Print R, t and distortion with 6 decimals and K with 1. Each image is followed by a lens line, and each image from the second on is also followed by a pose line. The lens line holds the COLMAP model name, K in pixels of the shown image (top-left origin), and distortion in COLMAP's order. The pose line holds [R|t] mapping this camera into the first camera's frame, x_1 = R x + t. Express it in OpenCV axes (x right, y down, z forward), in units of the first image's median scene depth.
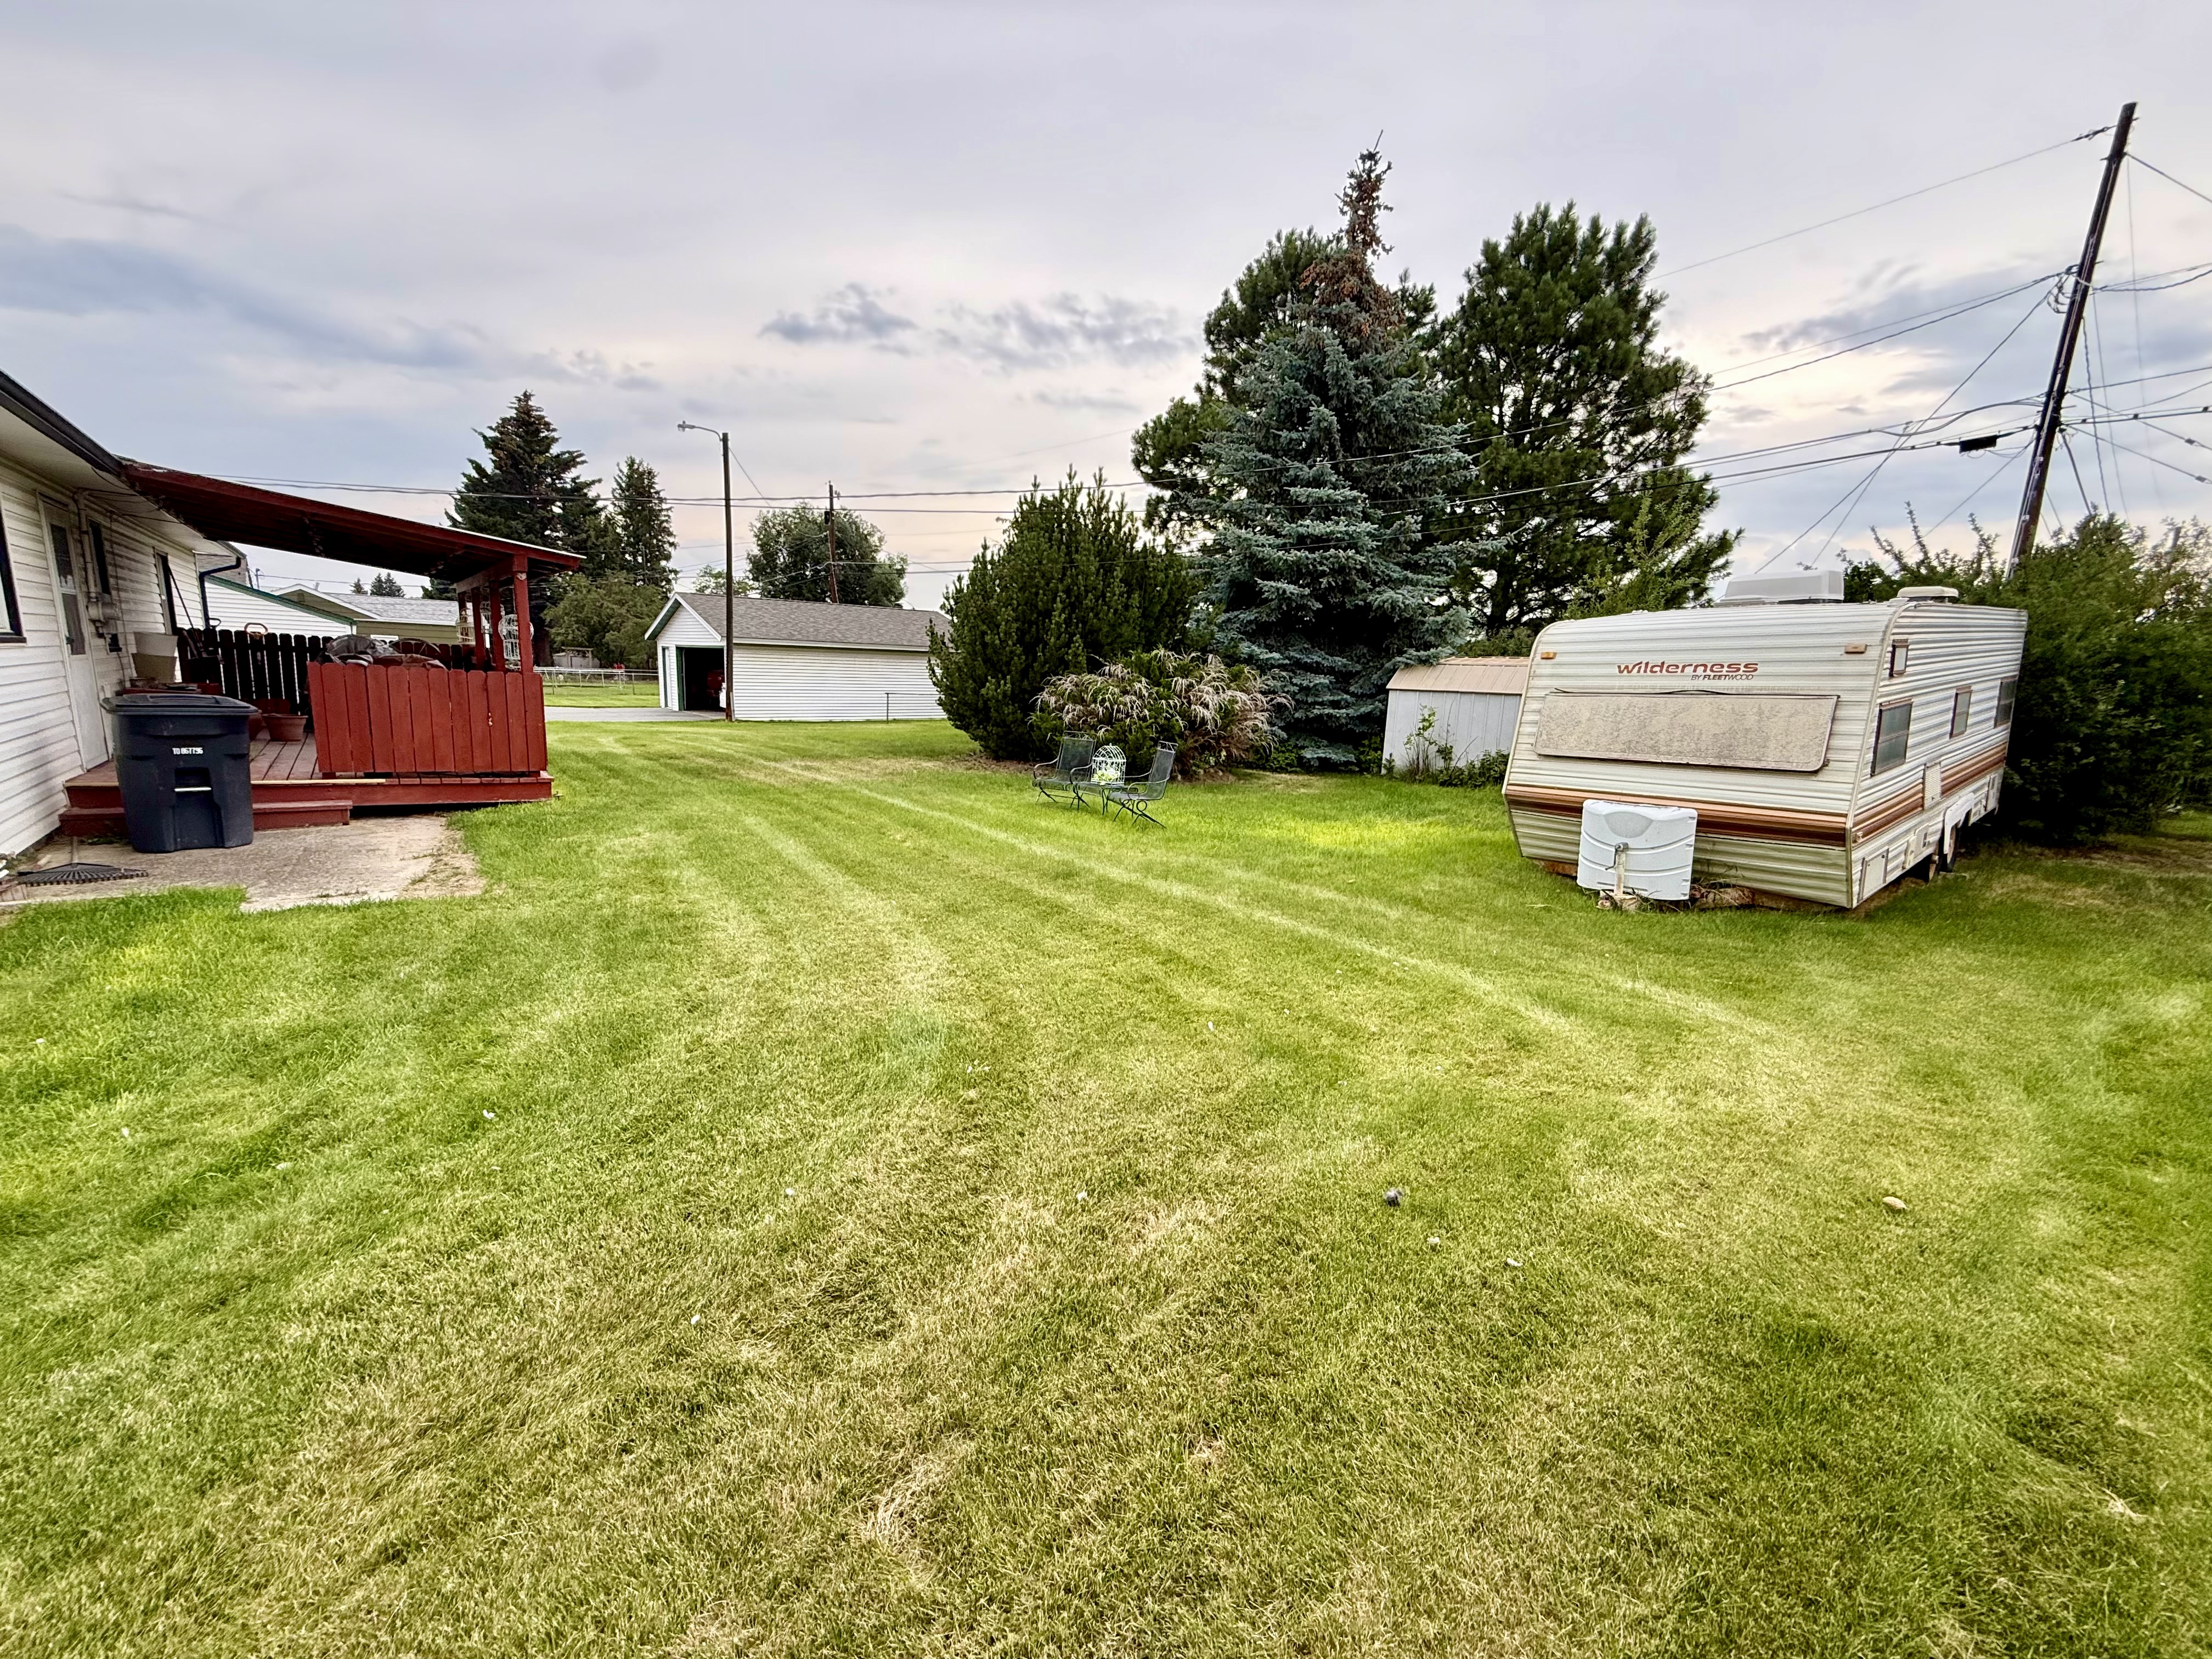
lens RADIAL K [[881.8, 0, 1091.7], [0, 881.8, 831.8], [0, 0, 1]] dist [0.001137, 0.000107]
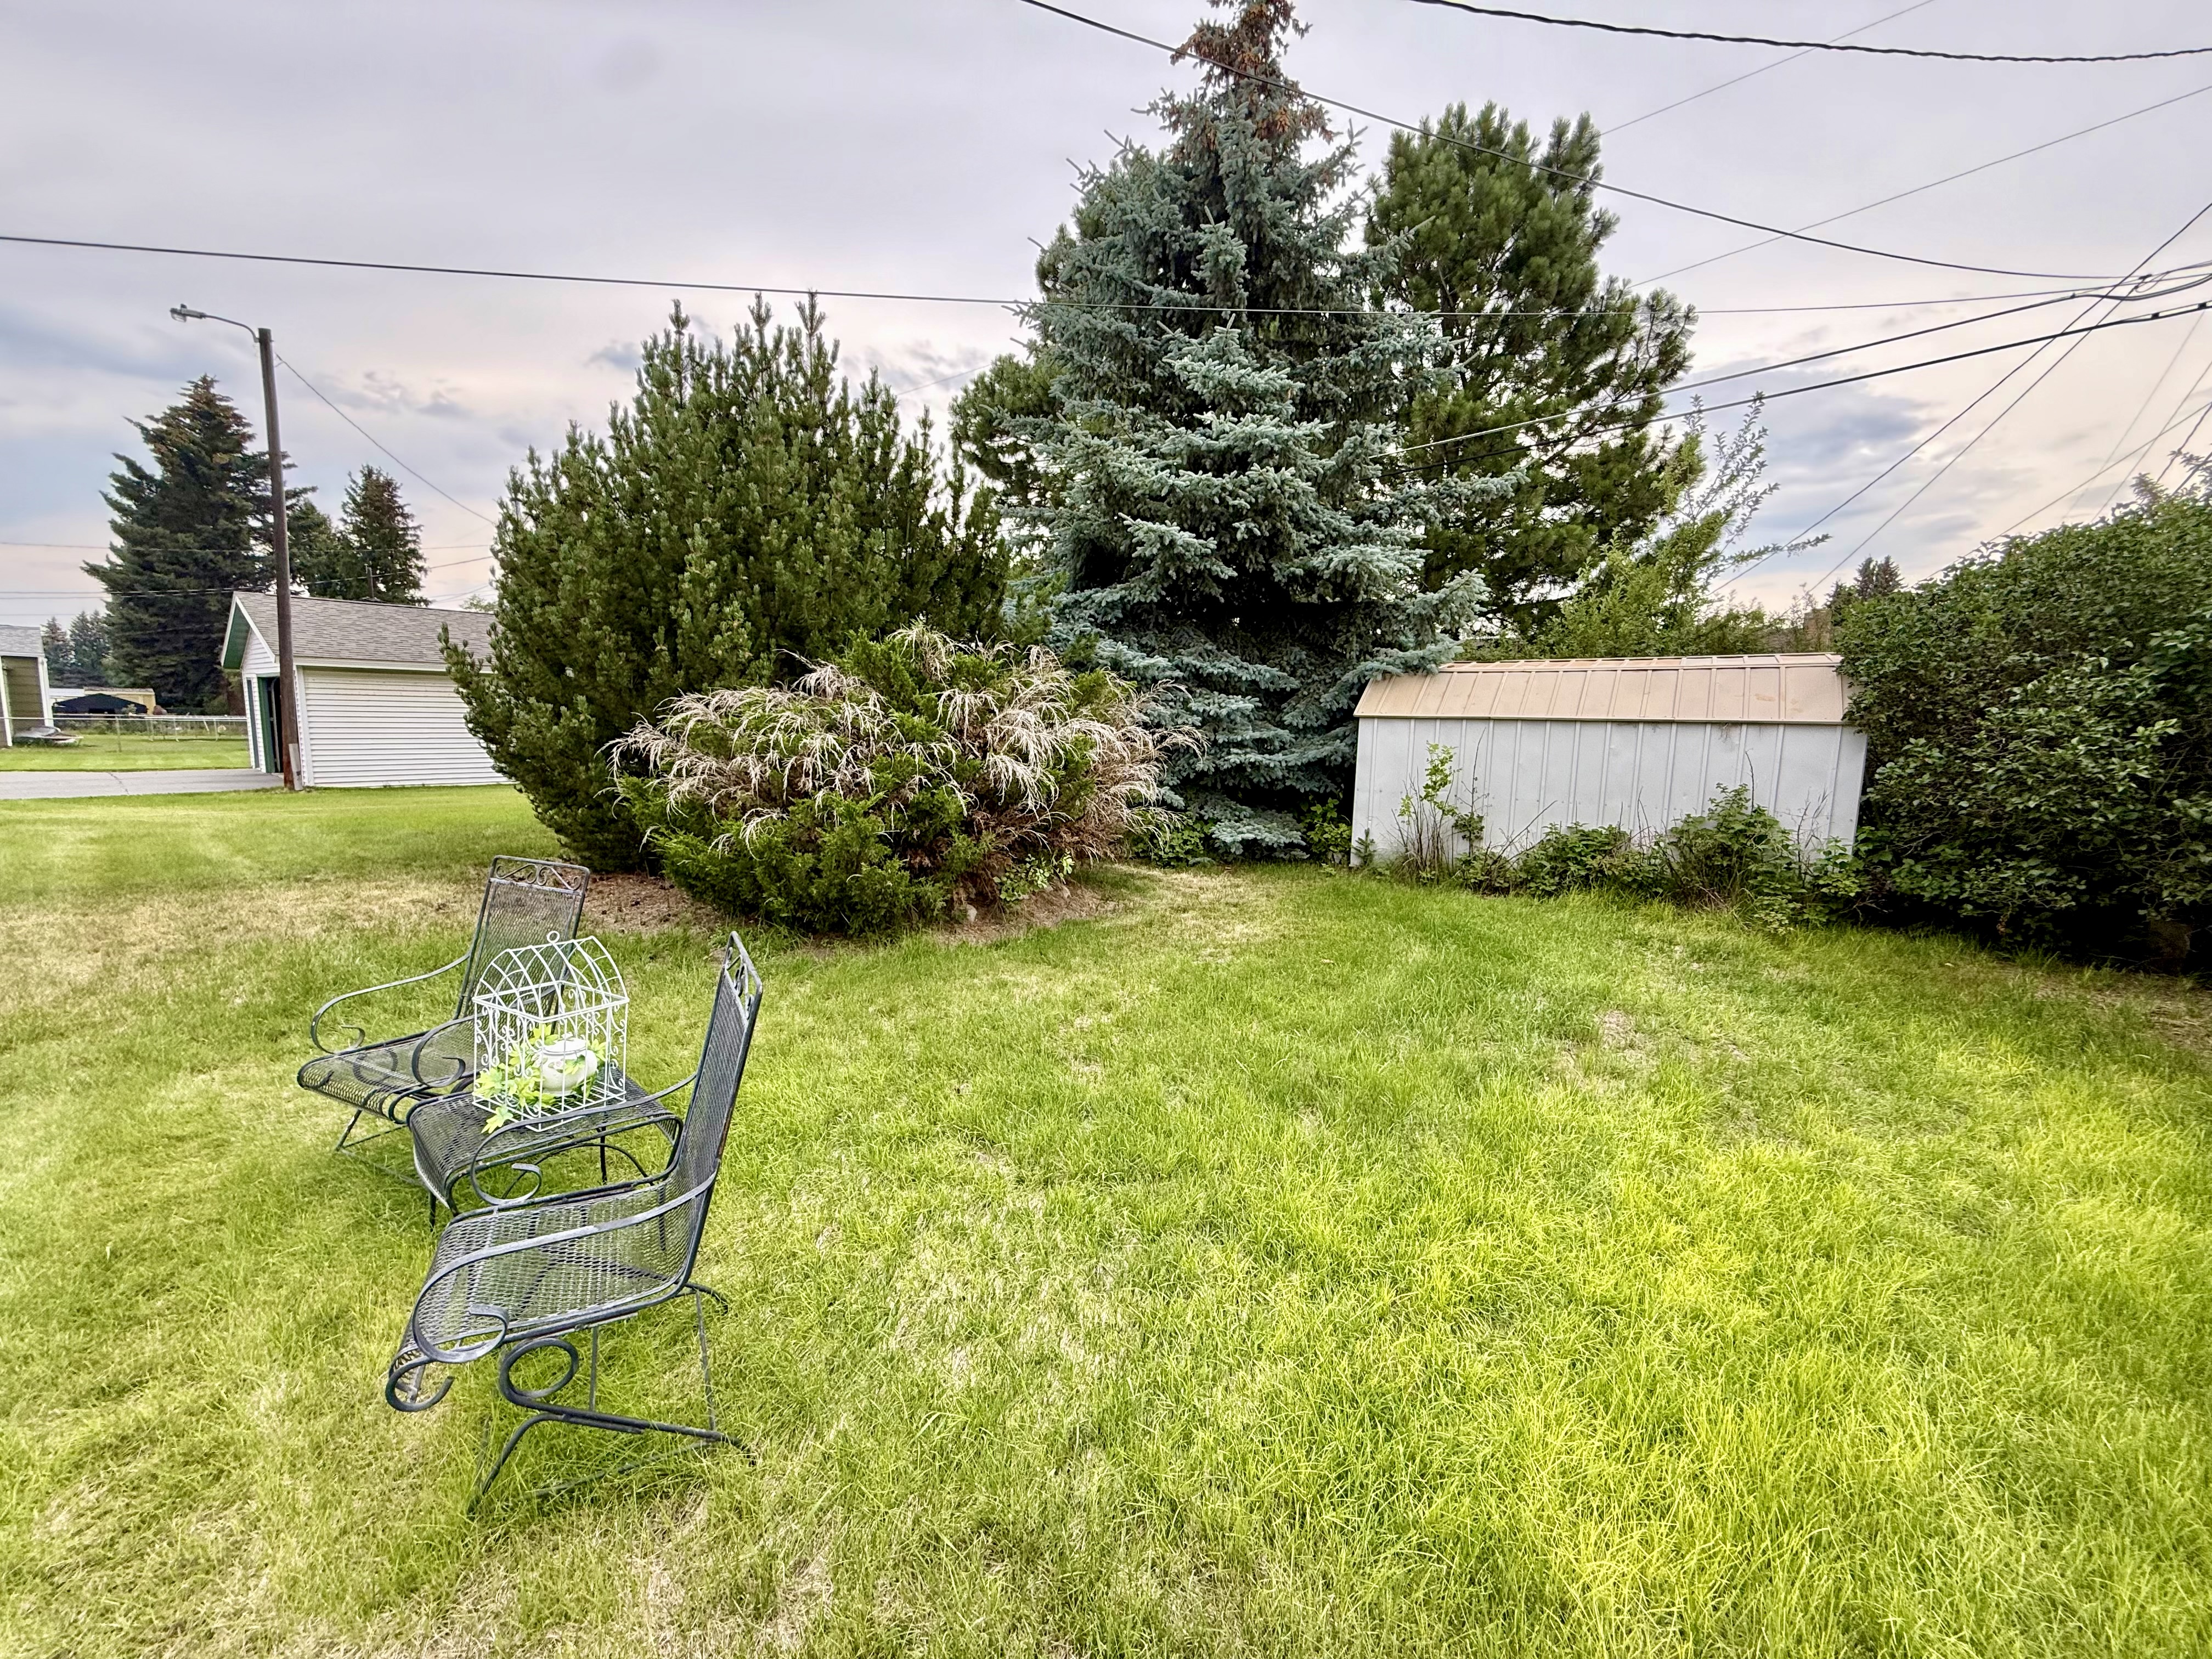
lens RADIAL K [[881.8, 0, 1101.3], [0, 881.8, 827.5], [0, 0, 1]] dist [0.001137, 0.000107]
pose [[0.986433, -0.033877, 0.160633, 0.083045], [0.042540, 0.997802, -0.050805, -0.071641], [-0.158558, 0.056949, 0.985706, 0.488856]]
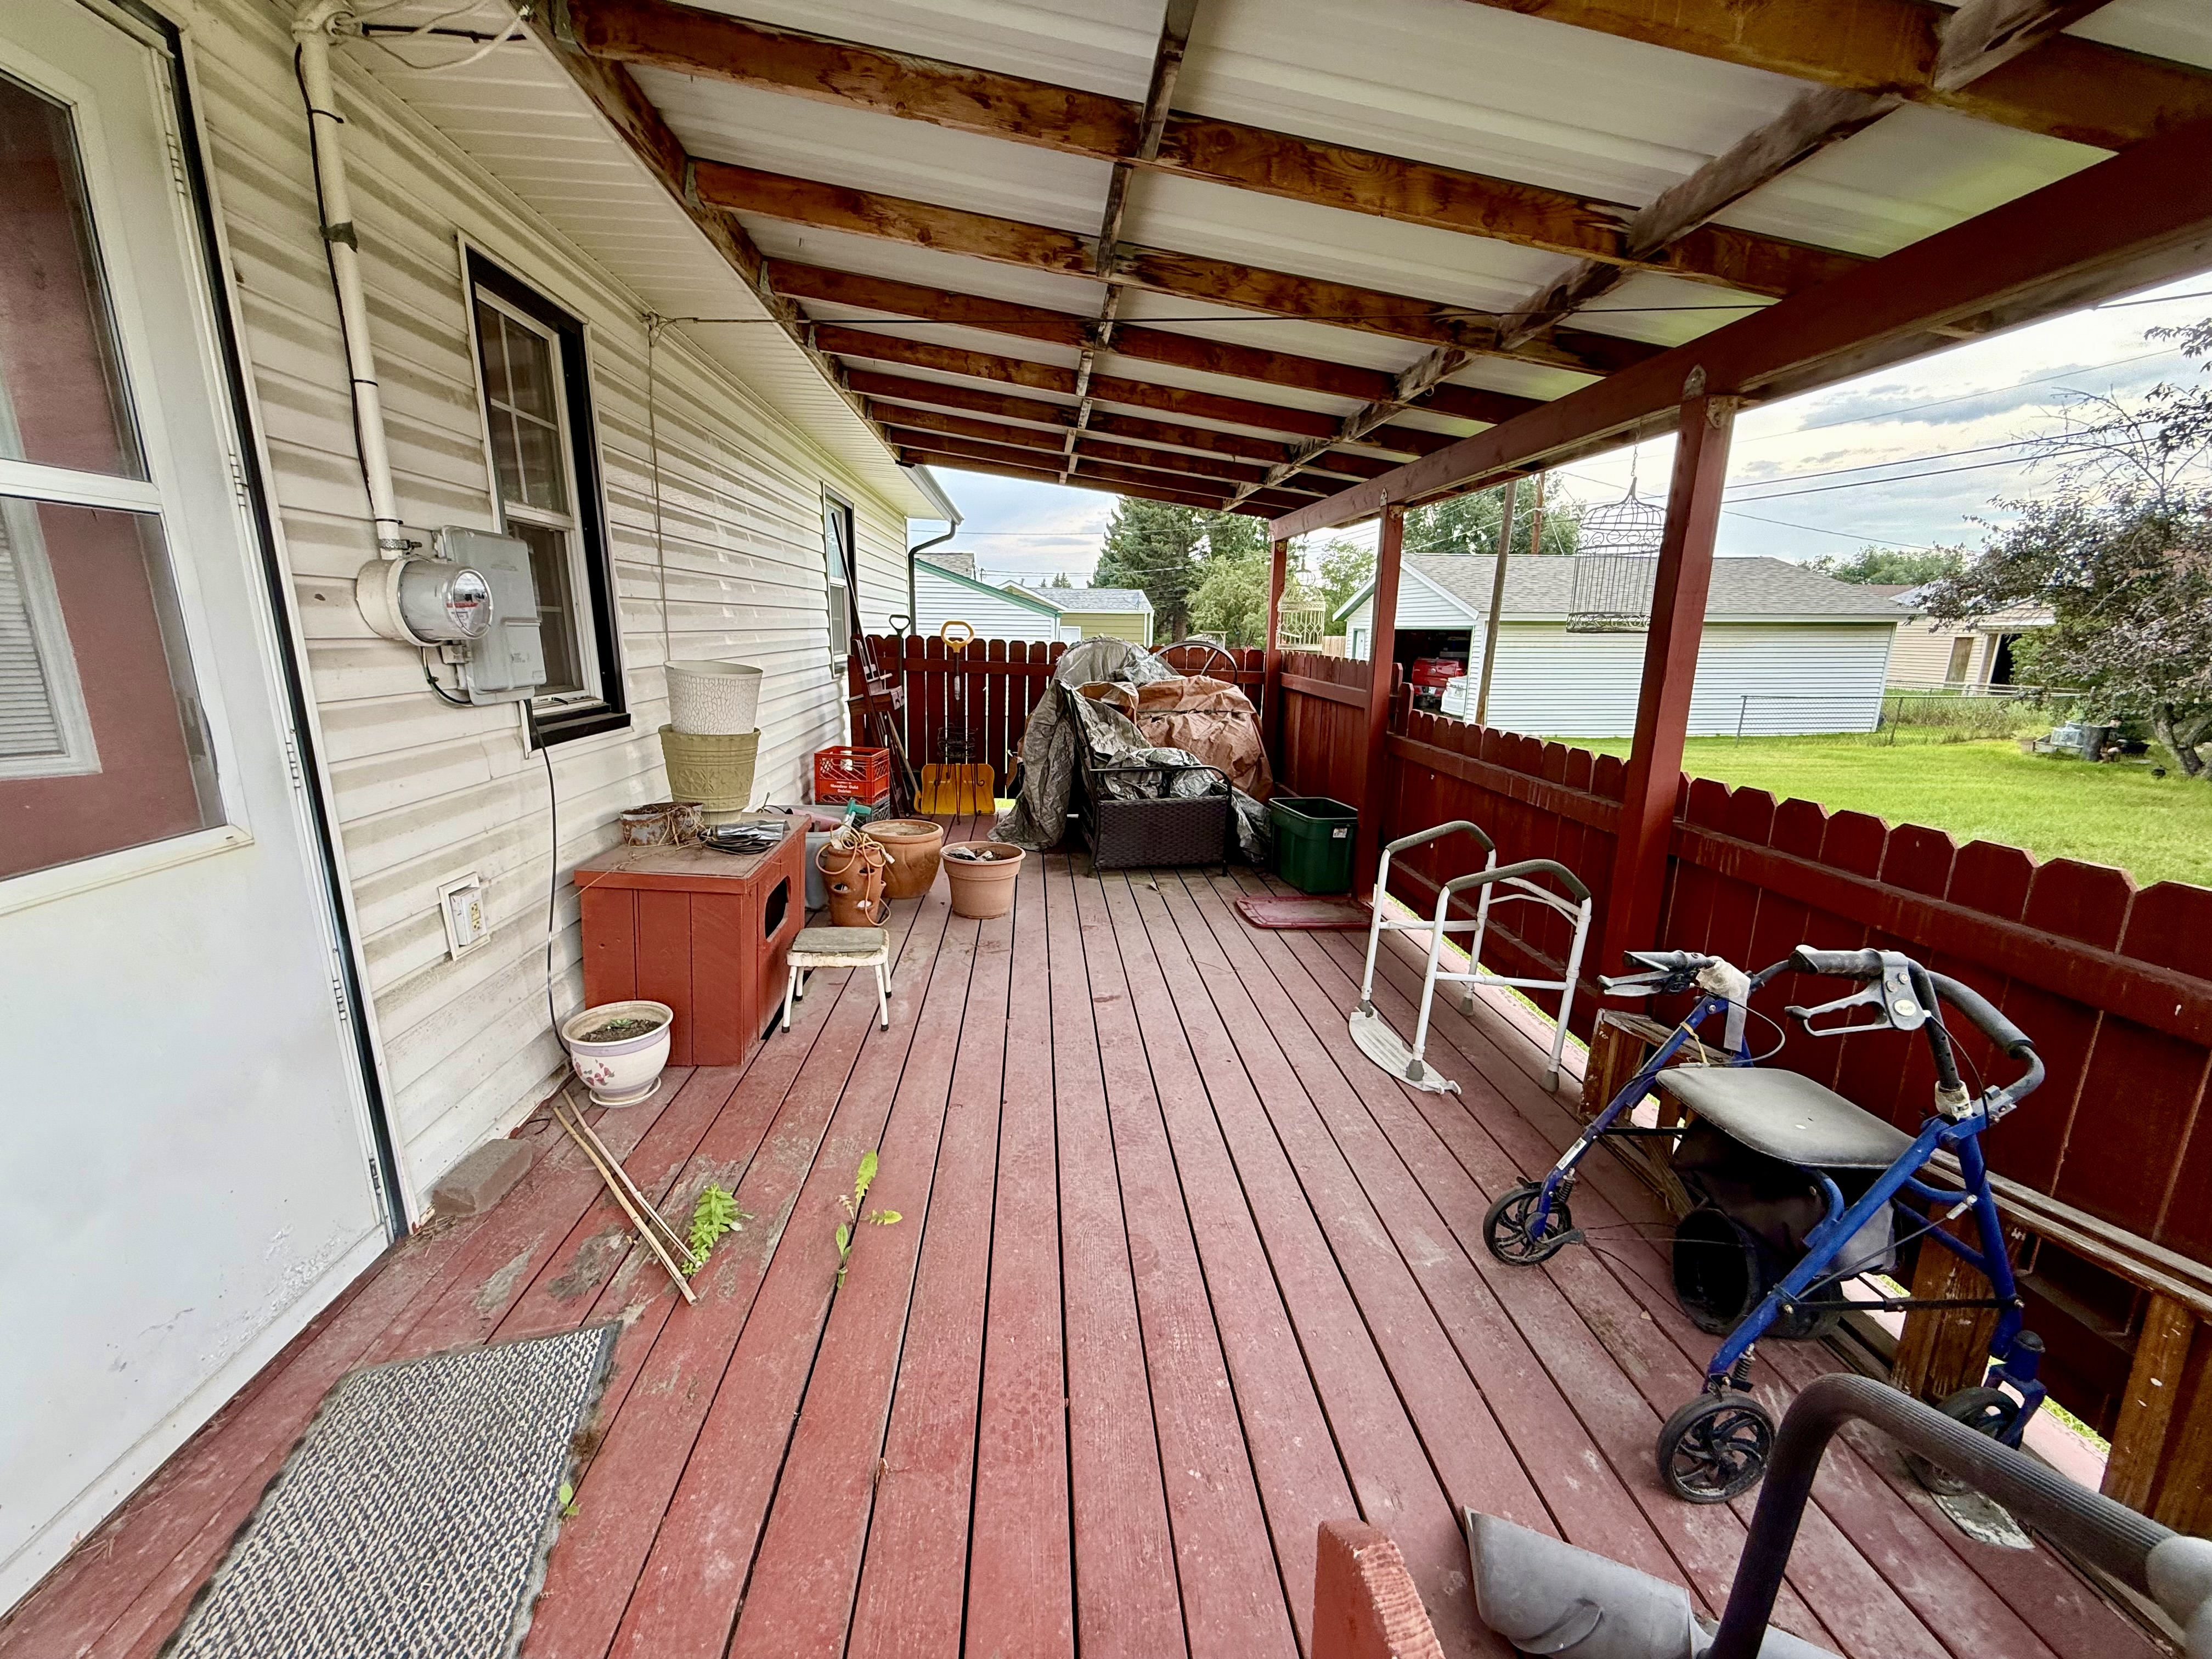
lens RADIAL K [[881.8, 0, 1103.9], [0, 881.8, 831.5], [0, 0, 1]] dist [0.001137, 0.000107]
pose [[0.818435, 0.095371, -0.566630, -0.424082], [-0.079407, 0.995440, 0.052850, -0.110020], [0.569086, 0.001740, 0.822276, 0.463176]]
